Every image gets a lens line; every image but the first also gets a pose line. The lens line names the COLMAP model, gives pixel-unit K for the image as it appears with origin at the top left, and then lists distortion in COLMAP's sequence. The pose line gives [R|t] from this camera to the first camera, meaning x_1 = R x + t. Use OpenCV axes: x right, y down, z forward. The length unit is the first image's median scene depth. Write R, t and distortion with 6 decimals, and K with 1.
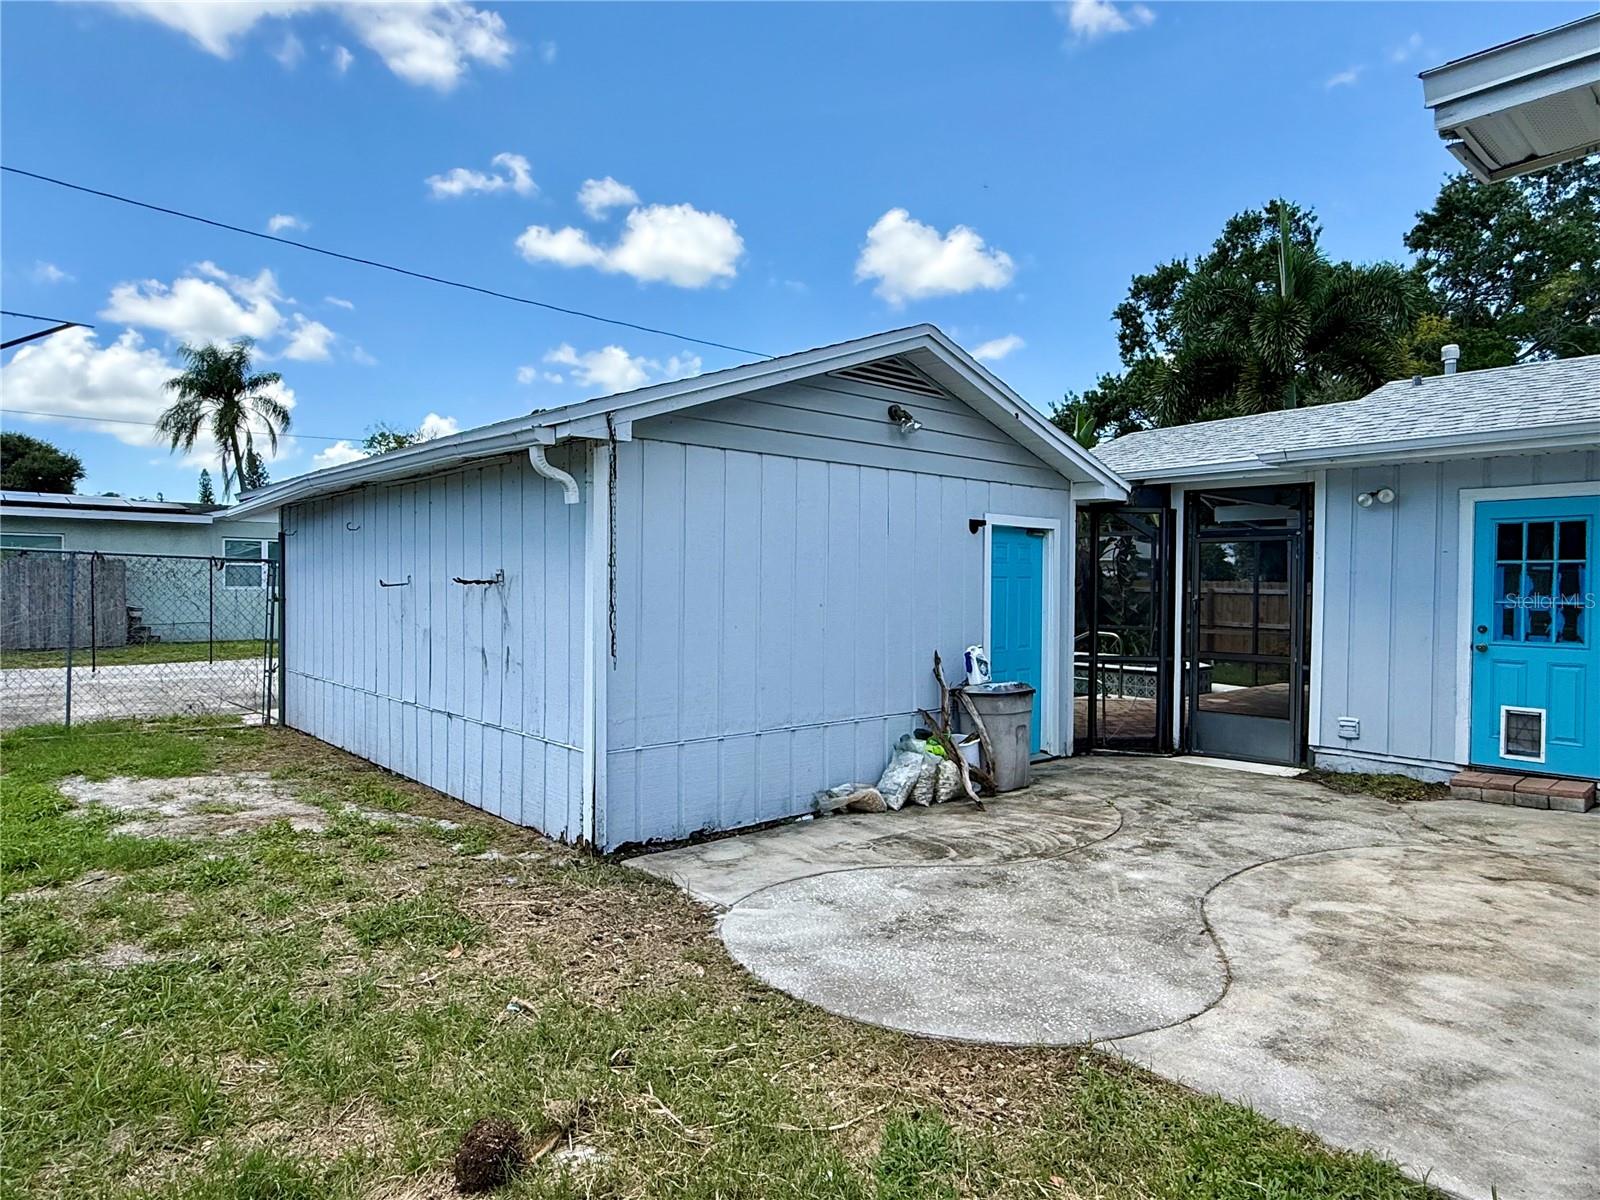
lens RADIAL K [[957.2, 0, 800.0], [0, 957.2, 600.0], [0, 0, 1]] dist [-0.000899, 0.001608]
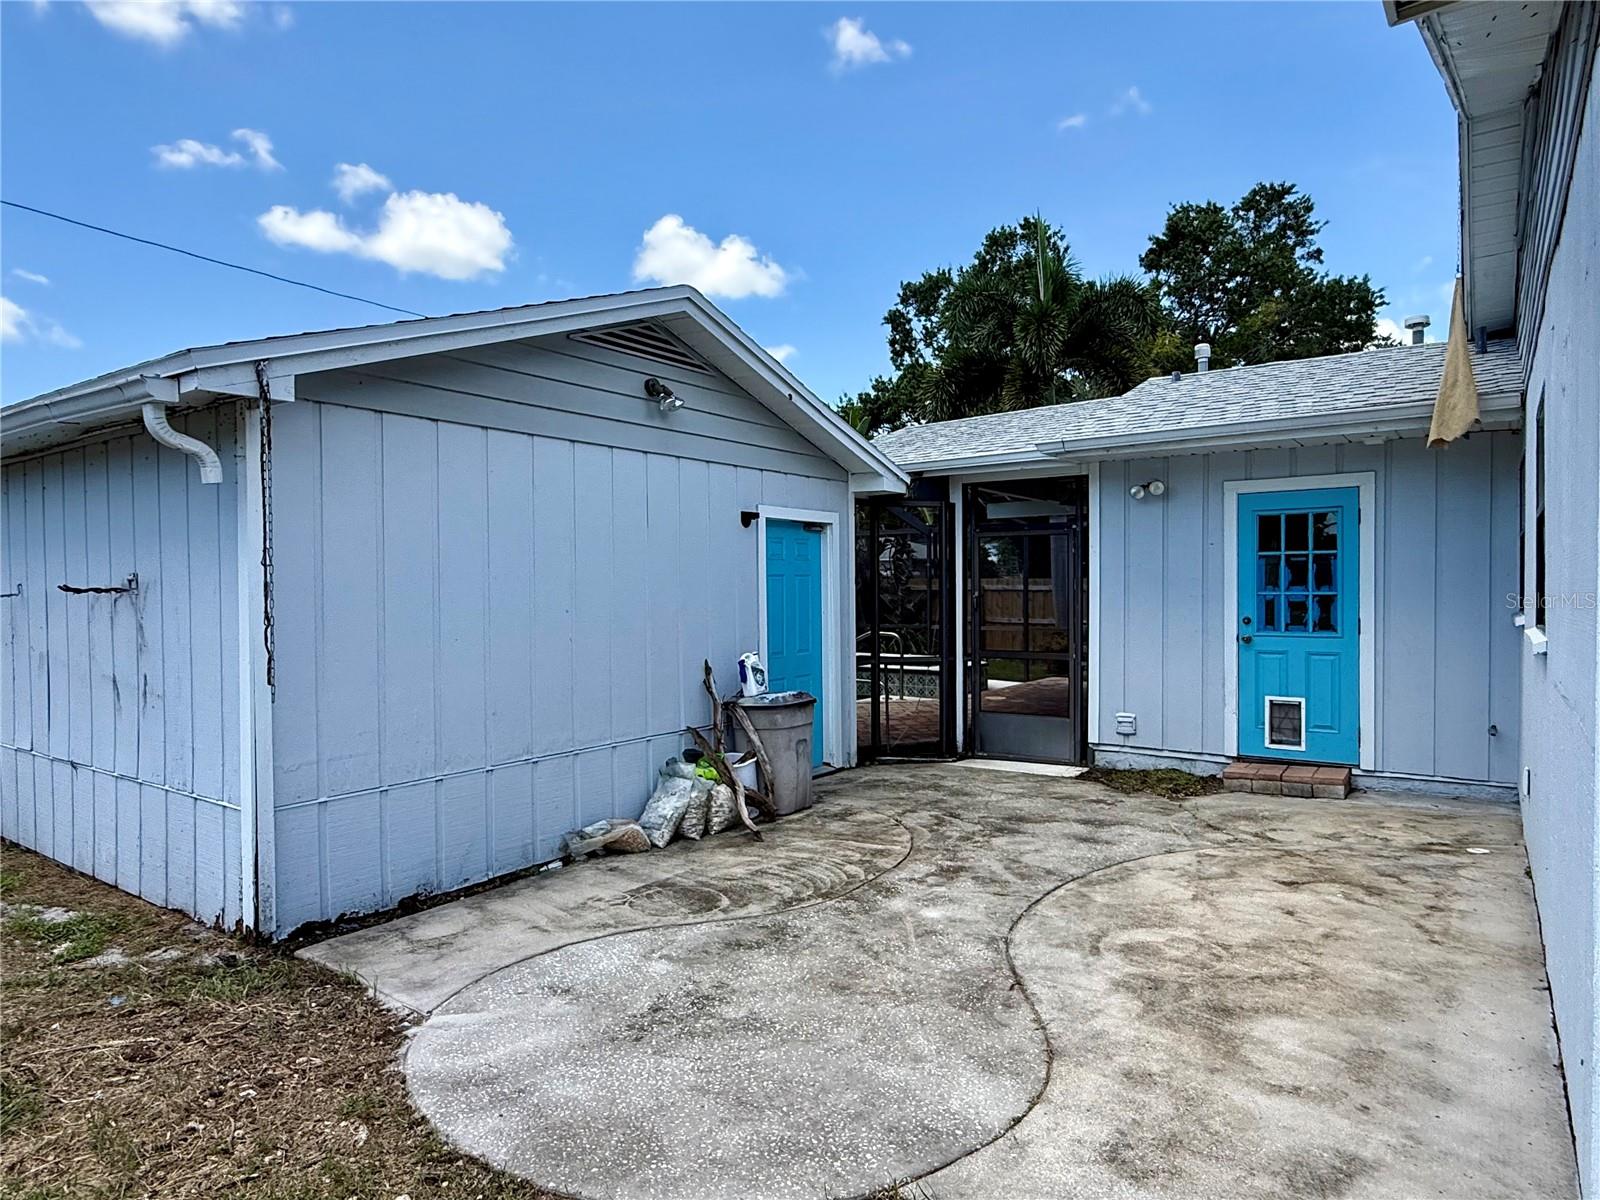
lens RADIAL K [[957.5, 0, 794.0], [0, 957.5, 600.7], [0, 0, 1]] dist [-0.001440, -0.000205]
pose [[0.975982, -0.019397, 0.216986, 0.040289], [0.019947, 0.999801, -0.000343, 0.000688], [-0.216936, 0.004662, 0.976175, 0.157683]]
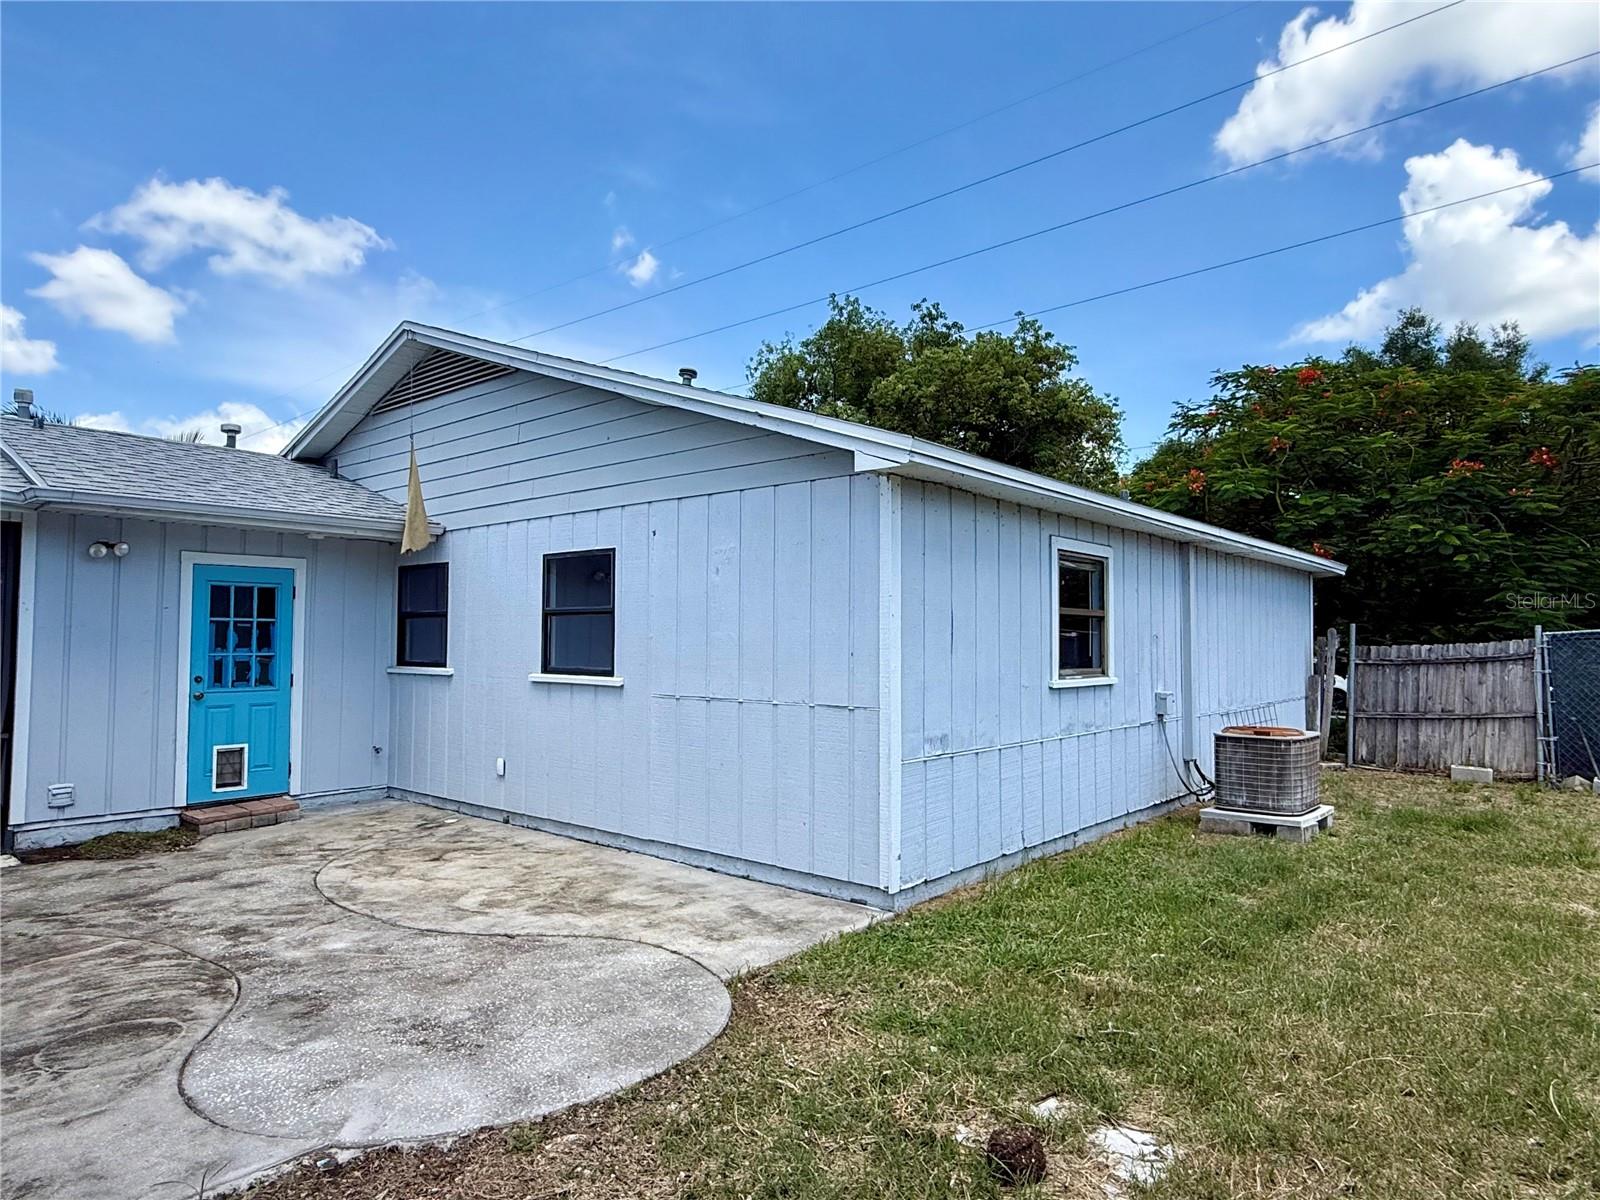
lens RADIAL K [[957.2, 0, 800.0], [0, 957.2, 600.0], [0, 0, 1]] dist [-0.000899, 0.001608]
pose [[-0.138223, 0.031458, 0.989901, -0.622216], [0.009631, 0.999491, -0.030418, -0.026764], [-0.990354, 0.005329, -0.138456, 0.601095]]
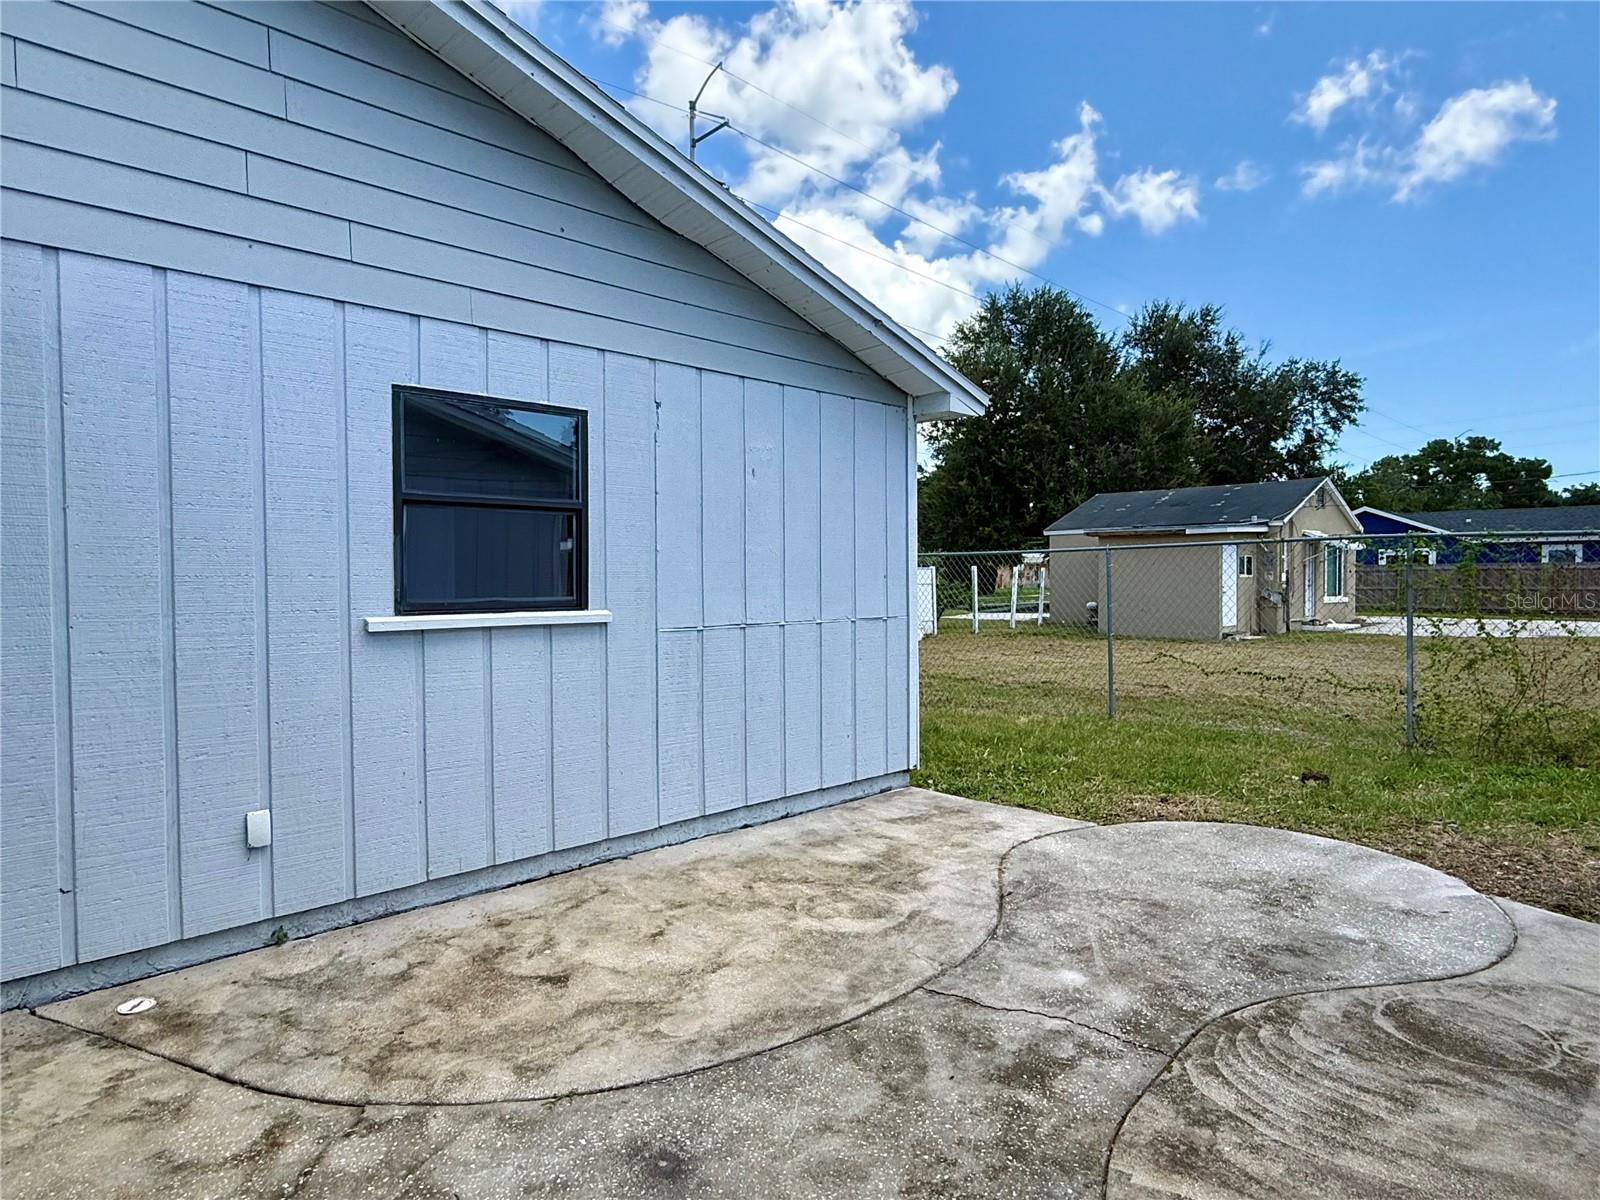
lens RADIAL K [[957.2, 0, 800.0], [0, 957.2, 600.0], [0, 0, 1]] dist [-0.000899, 0.001608]
pose [[-0.998504, -0.003055, -0.054600, 0.526426], [-0.005328, 0.999123, 0.041519, -0.009218], [0.054425, 0.041748, -0.997645, 1.500928]]
